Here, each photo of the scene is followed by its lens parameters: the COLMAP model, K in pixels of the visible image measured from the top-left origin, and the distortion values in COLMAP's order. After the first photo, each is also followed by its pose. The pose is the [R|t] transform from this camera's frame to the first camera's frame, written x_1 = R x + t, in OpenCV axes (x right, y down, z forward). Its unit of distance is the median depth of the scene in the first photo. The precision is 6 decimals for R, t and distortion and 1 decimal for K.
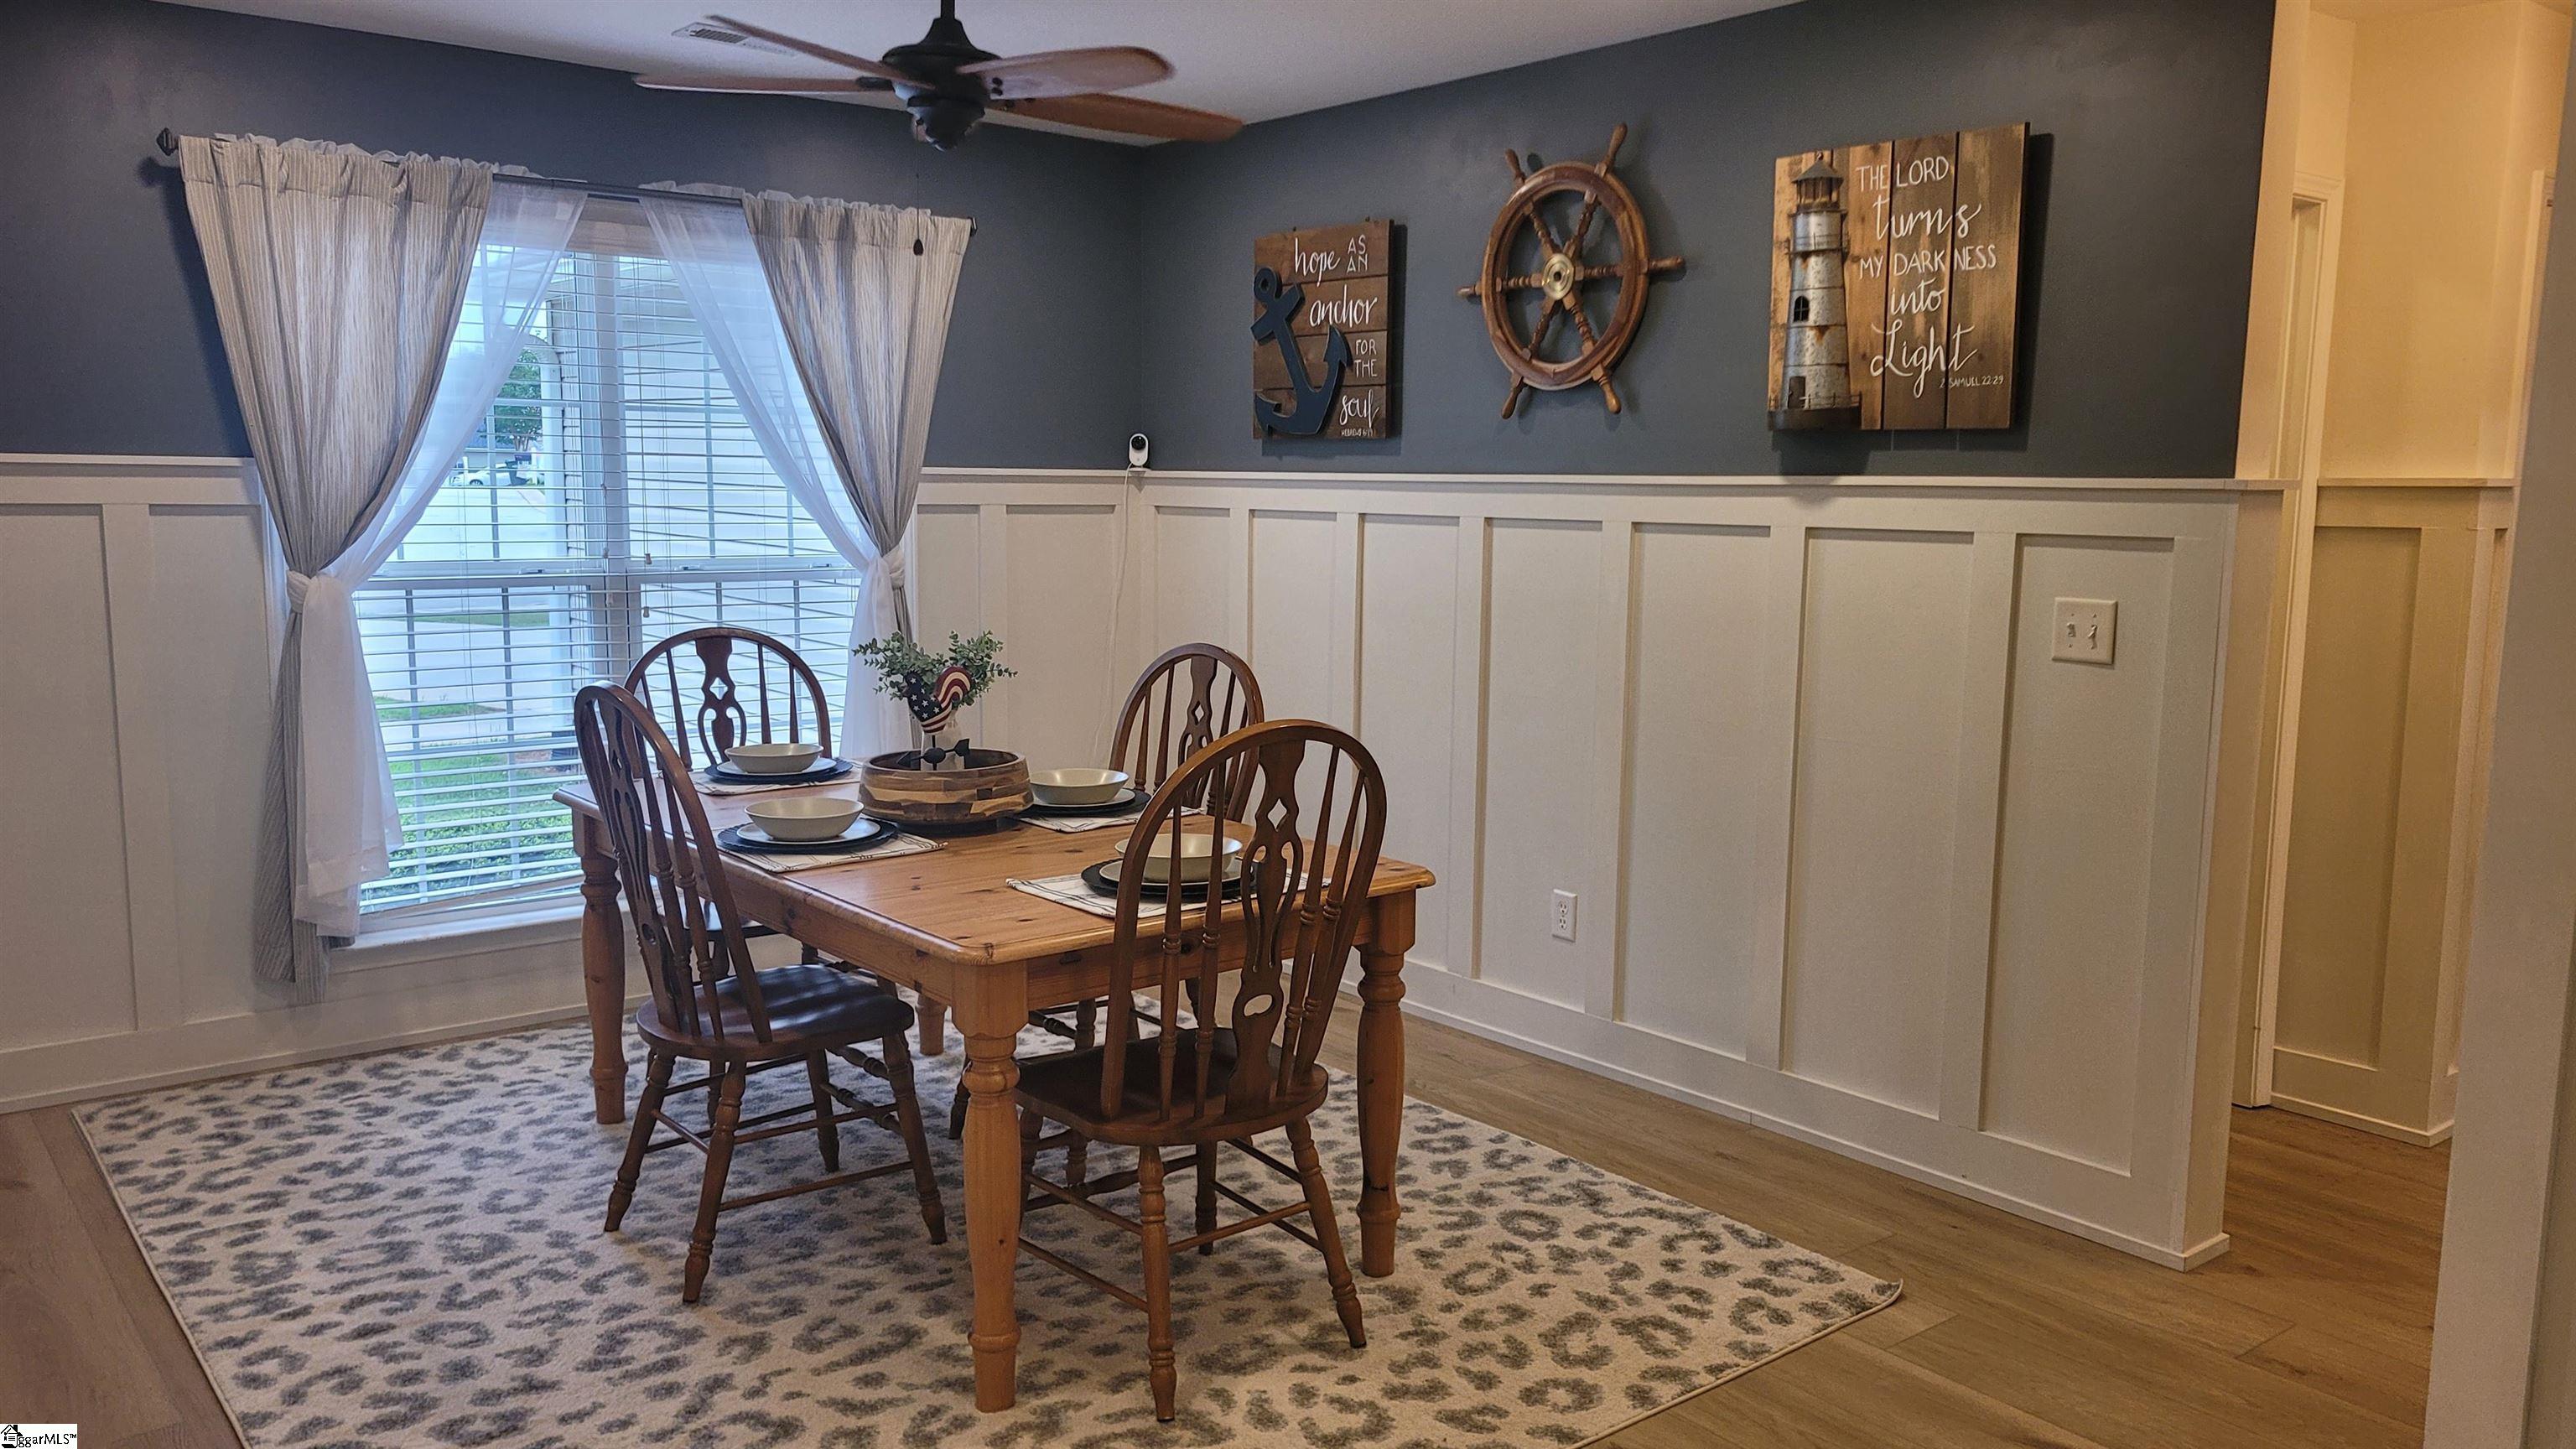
lens RADIAL K [[1906.8, 0, 1289.7], [0, 1906.8, 722.3], [0, 0, 1]] dist [0.066073, -0.067160]
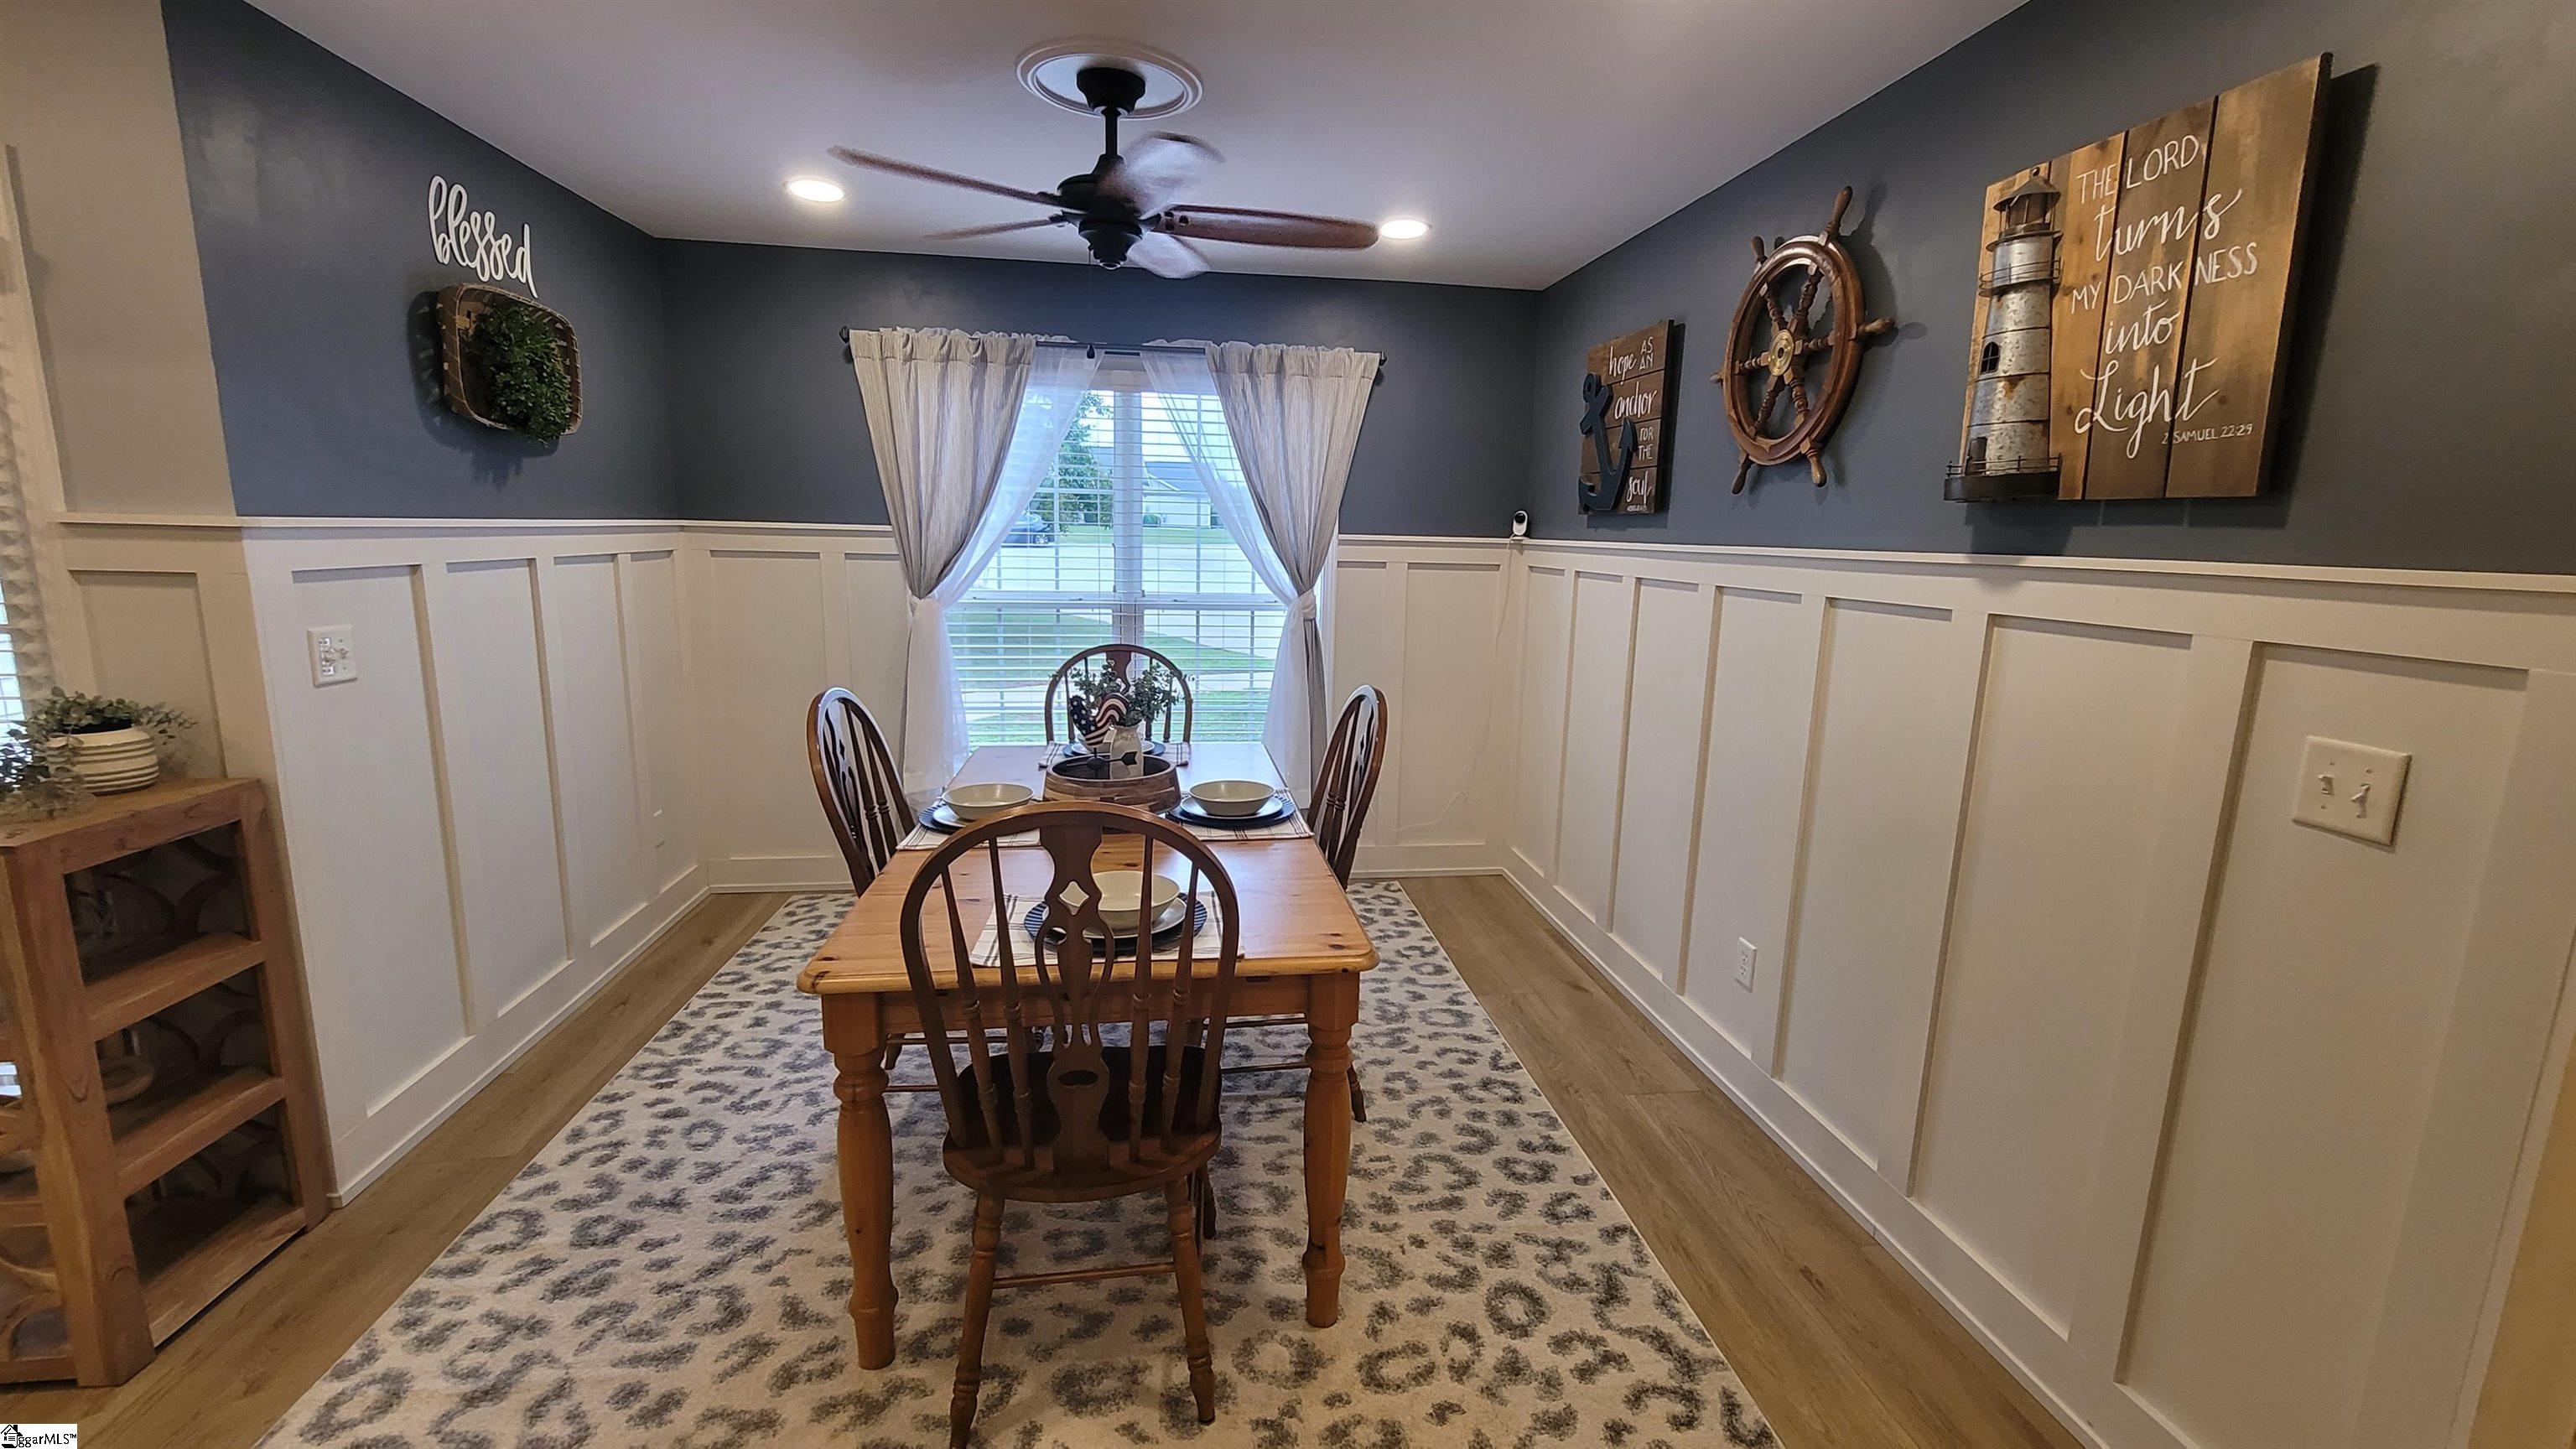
lens RADIAL K [[1051.1, 0, 1298.8], [0, 1051.1, 713.1], [0, 0, 1]] dist [0.000875, -0.002717]
pose [[0.857336, 0.096310, -0.505667, 0.254722], [-0.078854, 0.995319, 0.055876, -0.060885], [0.508682, -0.008031, 0.860917, 0.443768]]
